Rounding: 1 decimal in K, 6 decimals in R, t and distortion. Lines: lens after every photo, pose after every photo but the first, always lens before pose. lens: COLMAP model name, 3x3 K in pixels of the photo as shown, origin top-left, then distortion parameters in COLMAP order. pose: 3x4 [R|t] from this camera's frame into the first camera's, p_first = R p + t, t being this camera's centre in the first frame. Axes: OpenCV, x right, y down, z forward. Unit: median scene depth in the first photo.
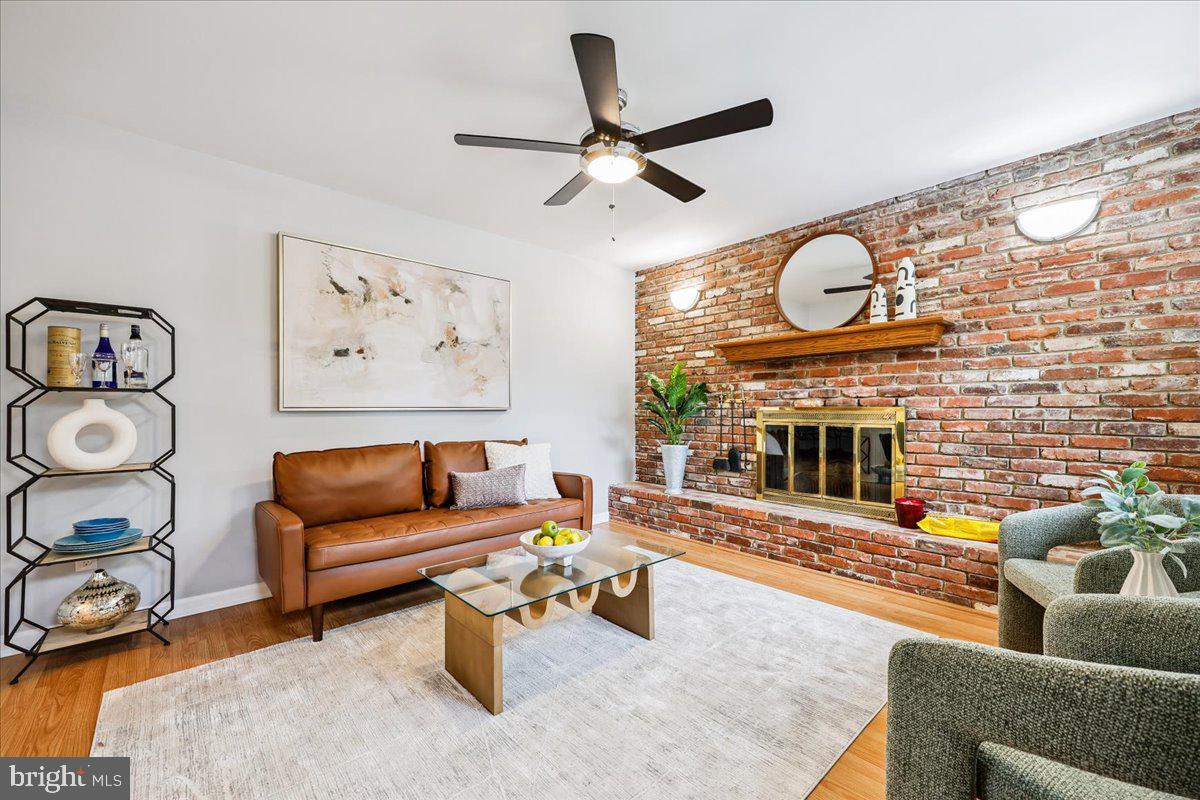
lens RADIAL K [[488.3, 0, 601.0], [0, 488.3, 406.7], [0, 0, 1]] dist [0.000281, -0.000305]
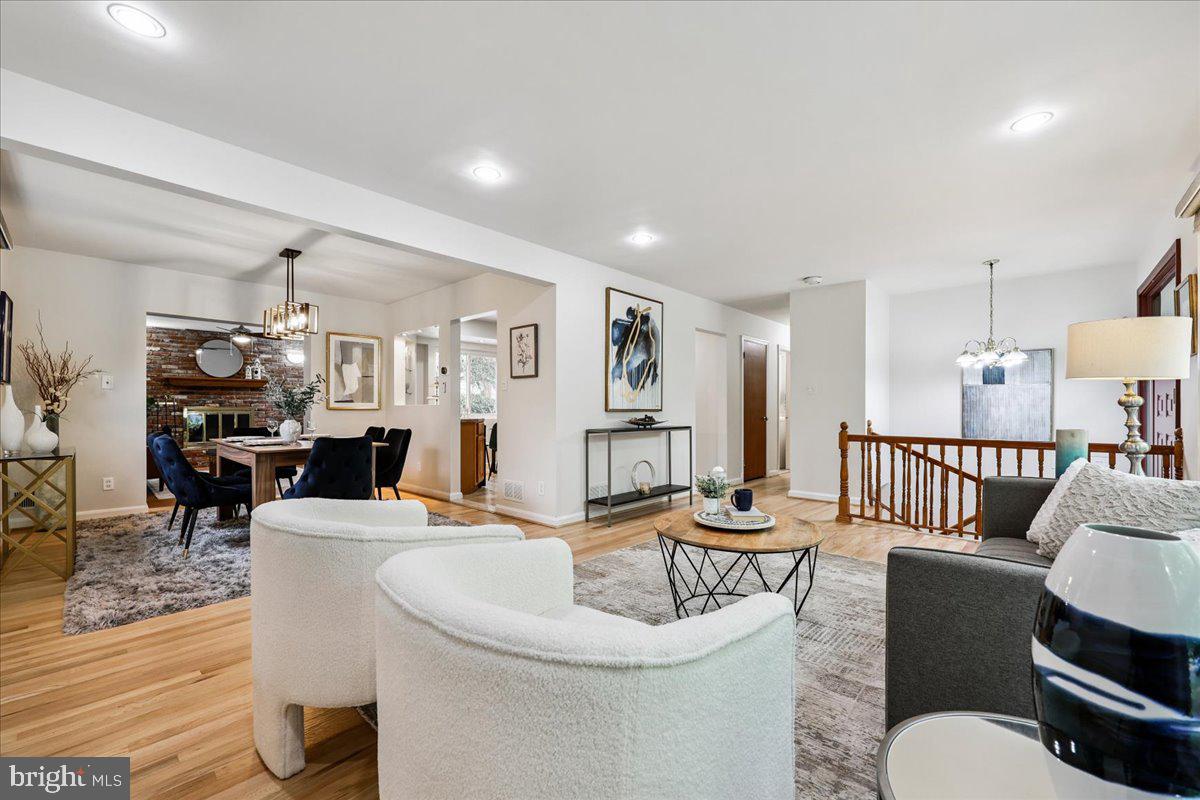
lens RADIAL K [[488.3, 0, 601.0], [0, 488.3, 405.3], [0, 0, 1]] dist [0.000281, -0.000305]
pose [[-0.102693, 0.000634, 0.994713, -2.286668], [-0.012433, 0.999921, -0.001921, -0.027205], [-0.994635, -0.012565, -0.102677, -0.724286]]
